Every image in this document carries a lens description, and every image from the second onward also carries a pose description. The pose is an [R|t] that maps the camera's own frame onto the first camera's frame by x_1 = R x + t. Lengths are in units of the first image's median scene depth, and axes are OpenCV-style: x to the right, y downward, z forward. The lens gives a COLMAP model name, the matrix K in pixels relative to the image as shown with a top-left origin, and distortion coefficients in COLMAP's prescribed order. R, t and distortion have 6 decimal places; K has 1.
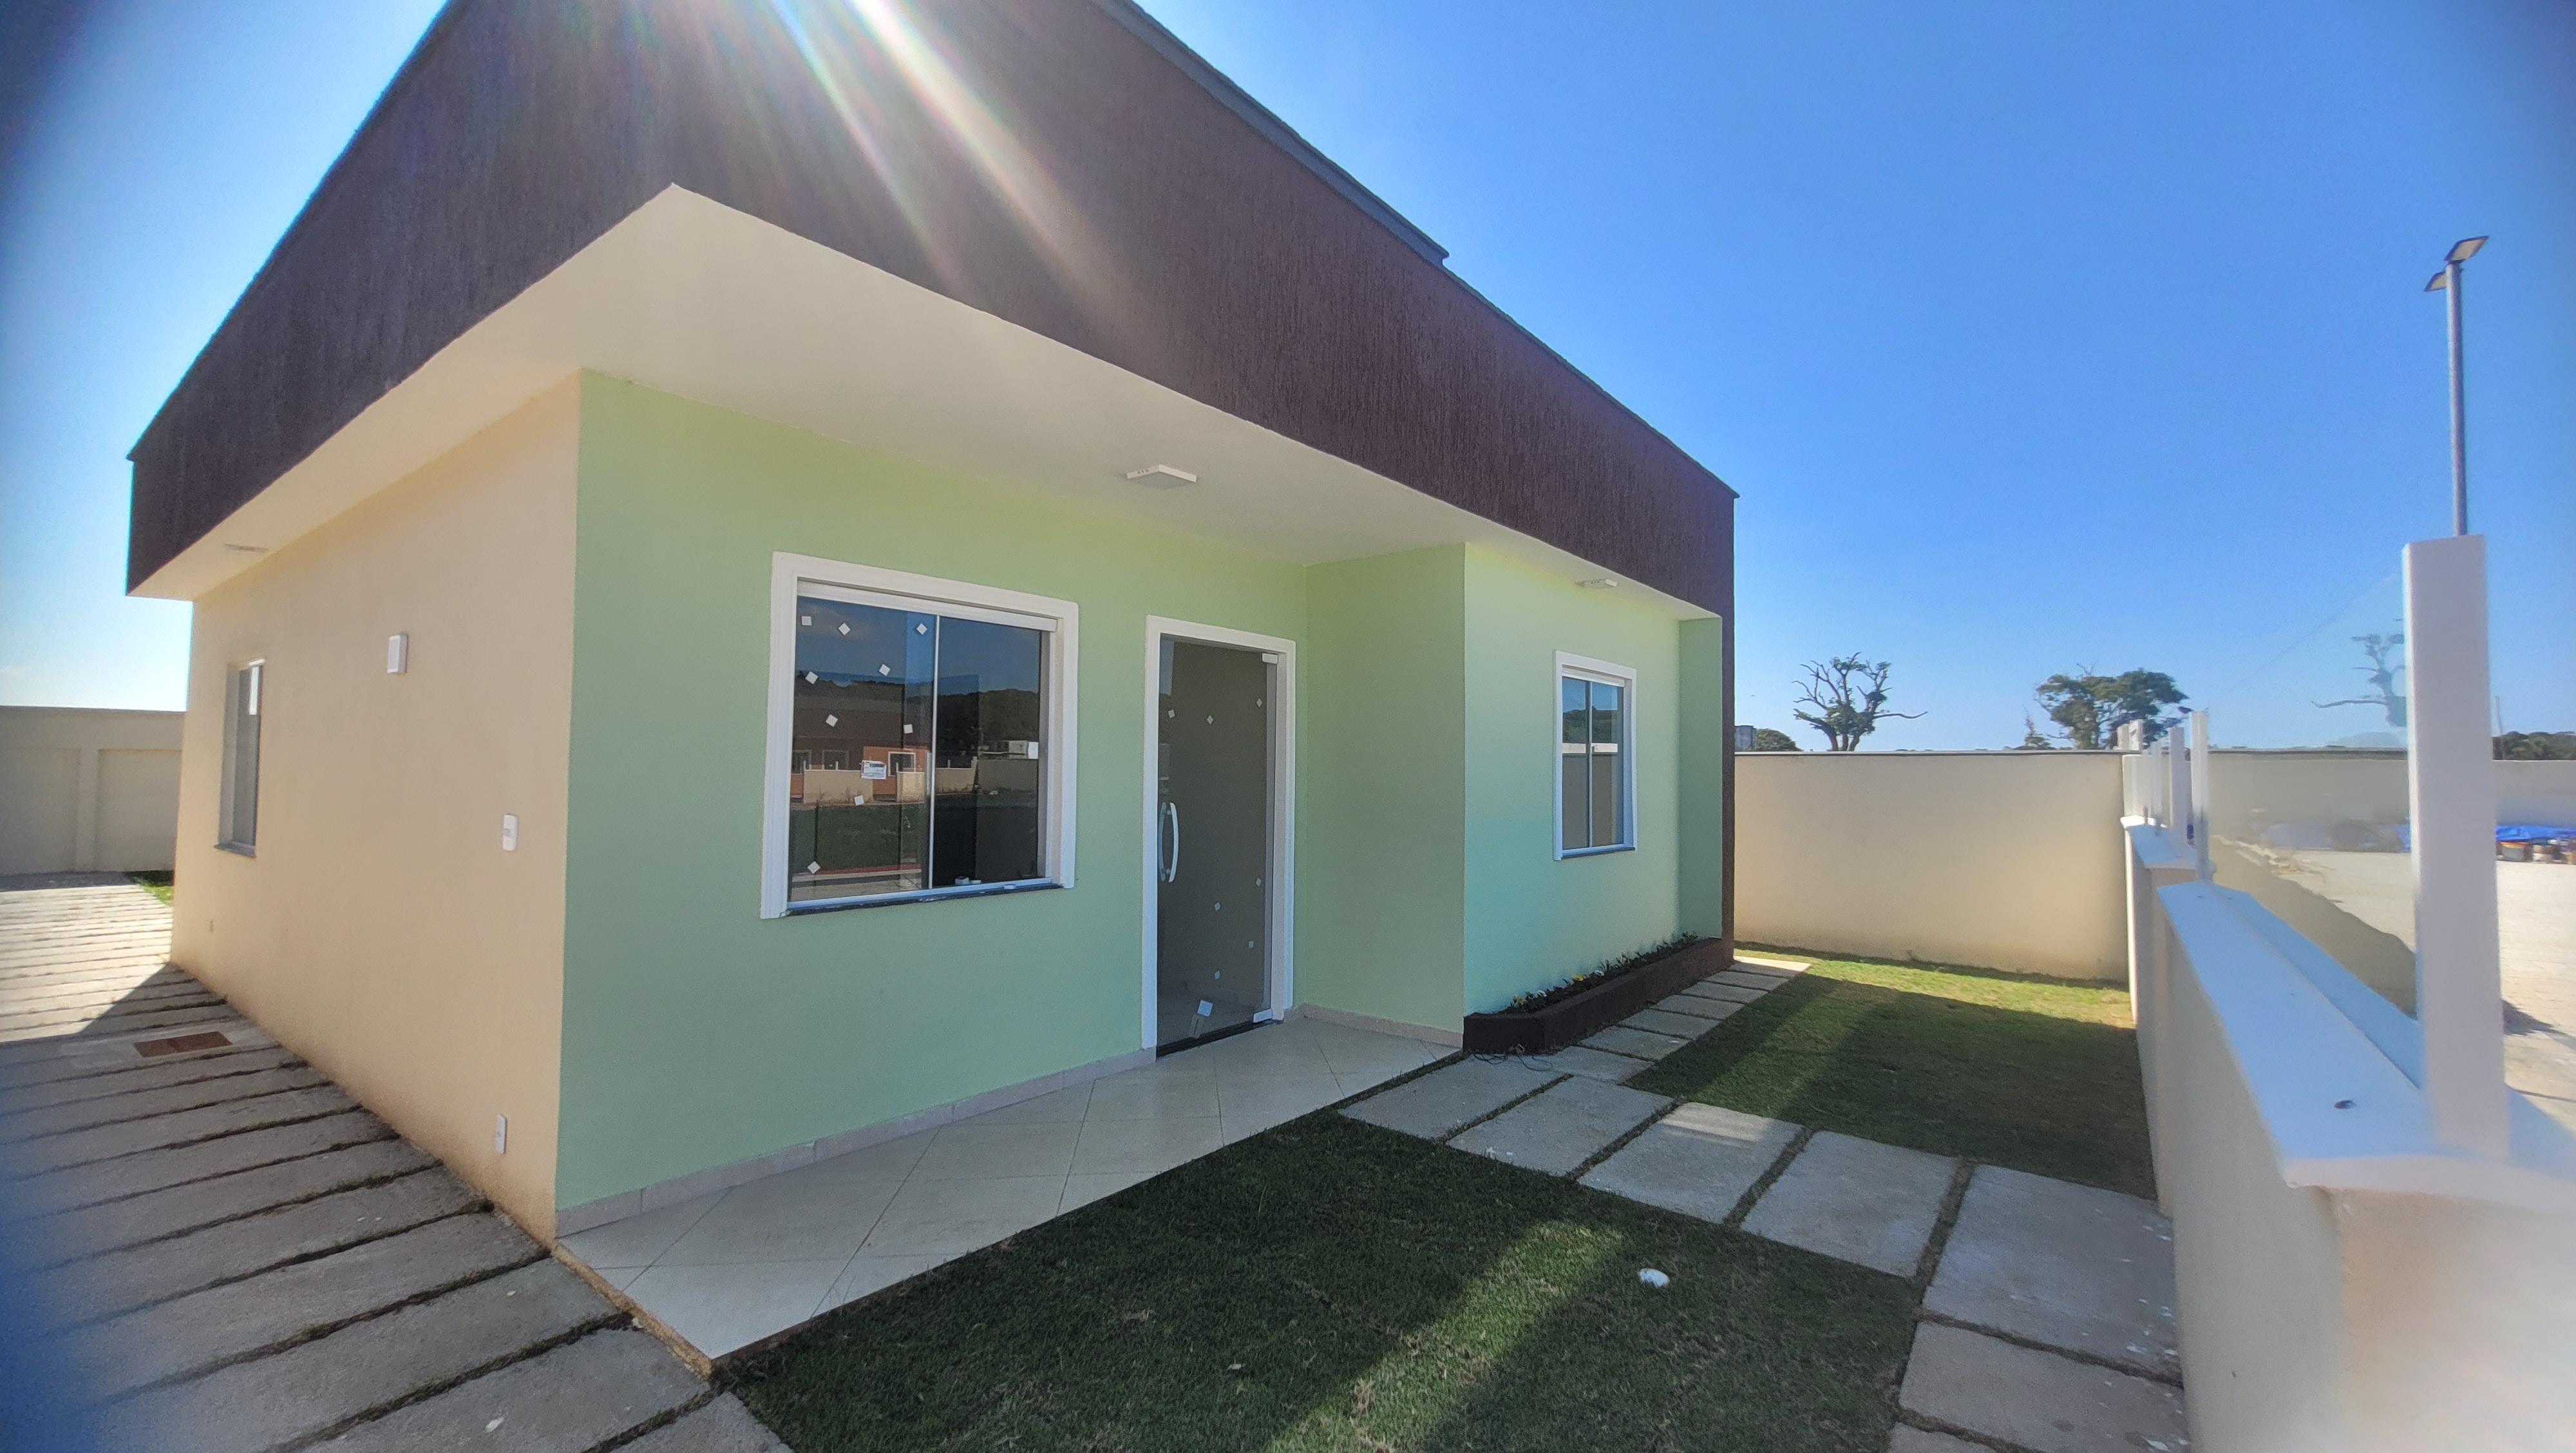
lens RADIAL K [[1013.3, 0, 1307.4], [0, 1013.3, 730.4], [0, 0, 1]] dist [0.001343, -0.000548]
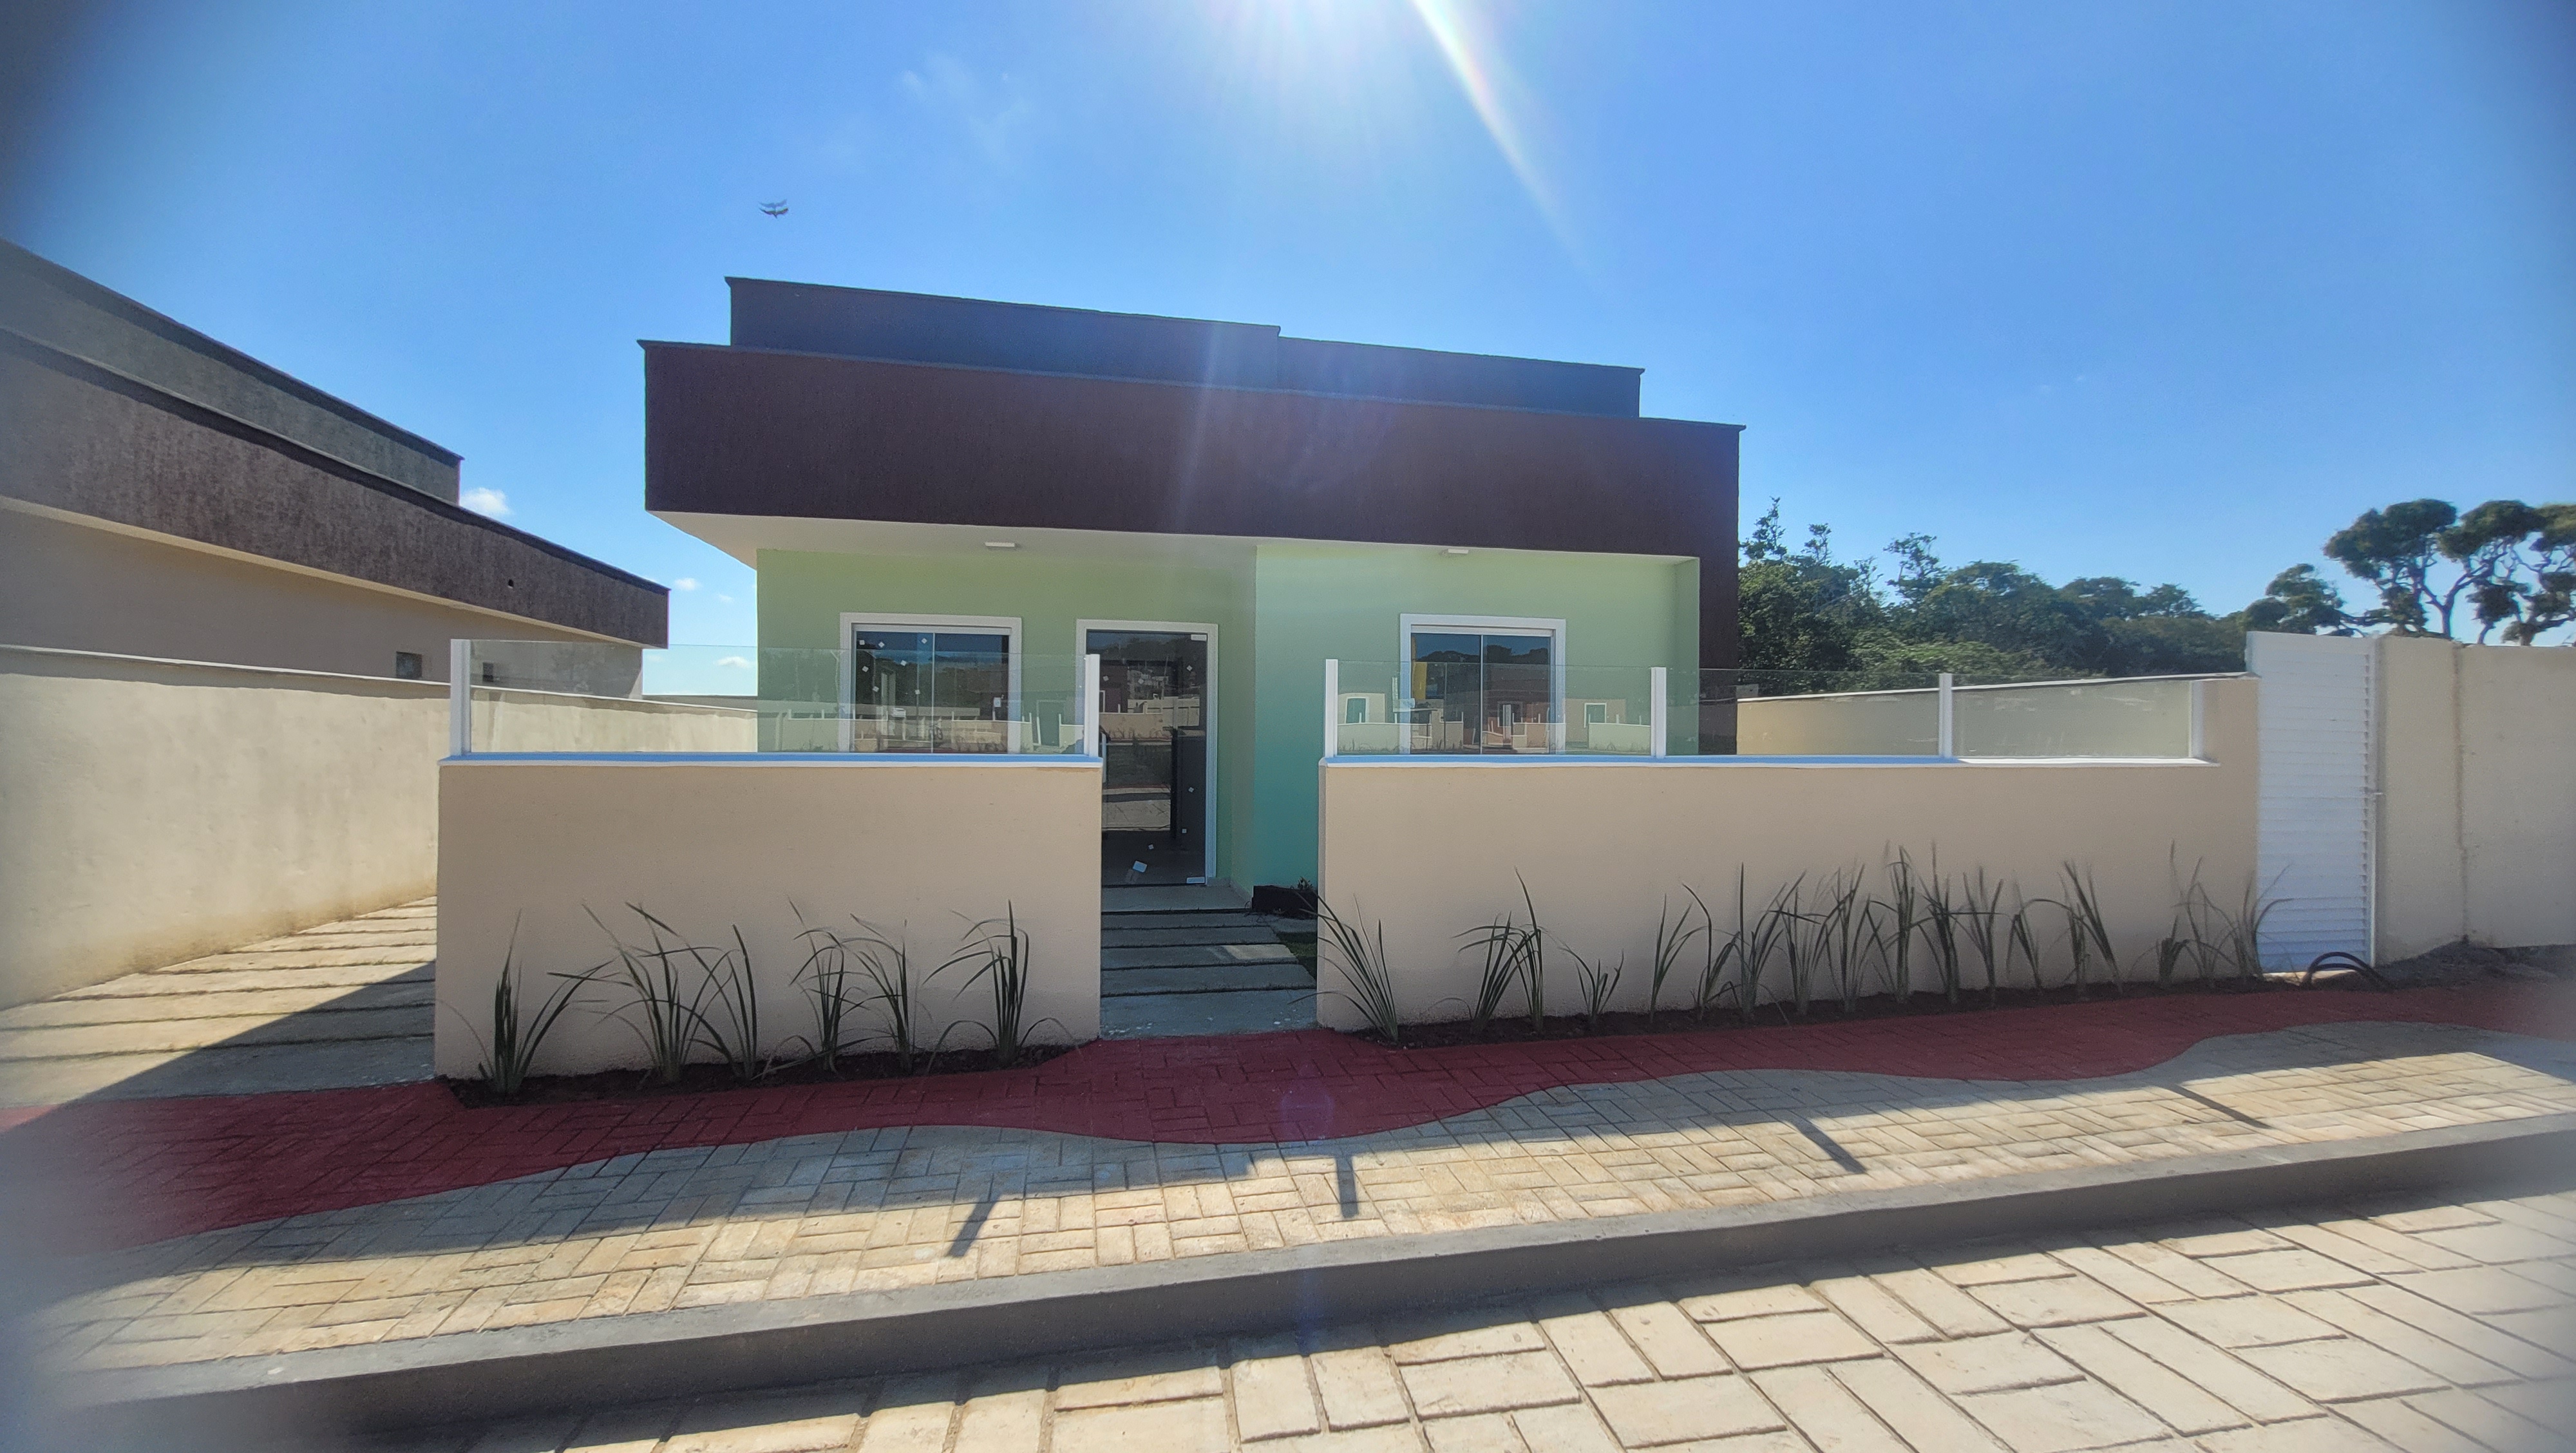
lens RADIAL K [[1013.3, 0, 1307.4], [0, 1013.3, 730.4], [0, 0, 1]] dist [0.001343, -0.000548]
pose [[0.754382, -0.013196, -0.656303, 1.139143], [0.024945, 0.999652, 0.008572, 0.058490], [0.655961, -0.022838, 0.754449, -0.004068]]
